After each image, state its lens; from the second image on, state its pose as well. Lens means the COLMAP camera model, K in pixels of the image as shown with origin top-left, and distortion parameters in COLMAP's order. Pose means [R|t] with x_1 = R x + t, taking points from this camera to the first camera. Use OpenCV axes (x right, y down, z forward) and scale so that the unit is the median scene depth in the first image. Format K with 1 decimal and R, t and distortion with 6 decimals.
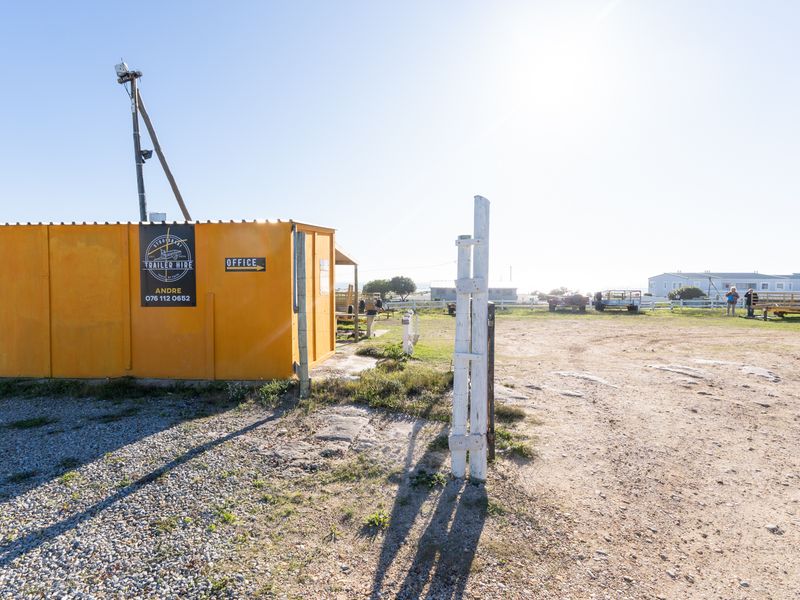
lens RADIAL K [[449.4, 0, 394.4], [0, 449.4, 309.6], [0, 0, 1]] dist [0.000399, 0.000445]
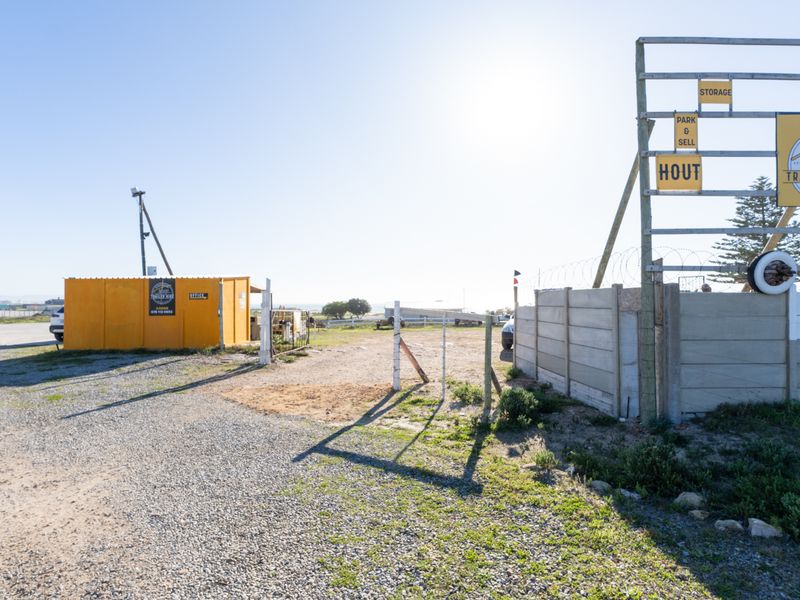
lens RADIAL K [[443.2, 0, 400.0], [0, 443.2, 300.0], [0, 0, 1]] dist [0.002856, 0.001310]
pose [[0.997076, -0.006386, 0.076149, 0.362234], [0.011599, 0.997603, -0.068221, 0.057916], [-0.075530, 0.068905, 0.994760, -0.920933]]
